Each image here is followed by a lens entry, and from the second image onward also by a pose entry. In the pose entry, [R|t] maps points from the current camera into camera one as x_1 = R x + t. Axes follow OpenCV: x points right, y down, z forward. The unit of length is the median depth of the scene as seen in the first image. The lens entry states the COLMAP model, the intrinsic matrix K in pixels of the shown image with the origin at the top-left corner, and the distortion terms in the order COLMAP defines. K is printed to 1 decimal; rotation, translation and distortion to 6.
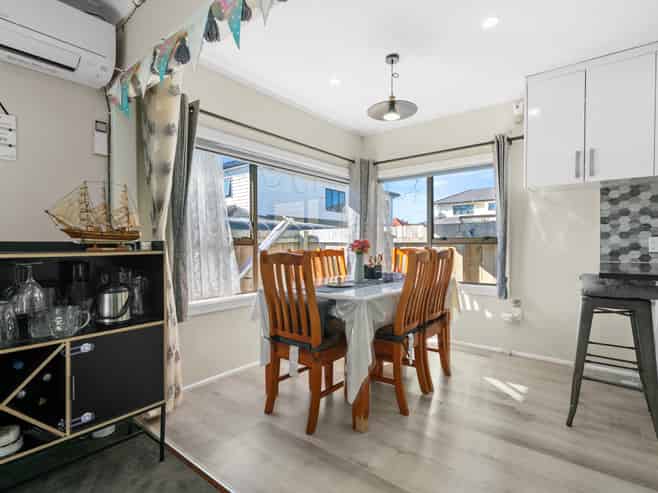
lens RADIAL K [[339.4, 0, 327.7], [0, 339.4, 245.3], [0, 0, 1]] dist [-0.005608, -0.001028]
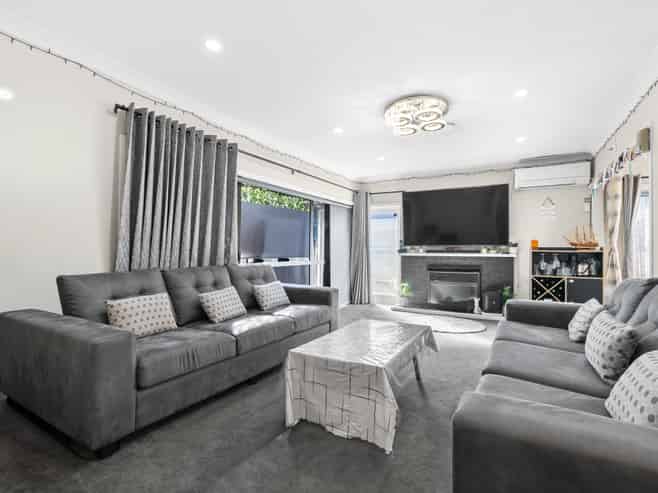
lens RADIAL K [[339.4, 0, 326.8], [0, 339.4, 247.2], [0, 0, 1]] dist [-0.005608, -0.001028]
pose [[0.164960, 0.000032, -0.986300, 1.707678], [-0.013337, 0.999909, -0.002198, 0.022469], [0.986210, 0.013517, 0.164946, -1.500616]]
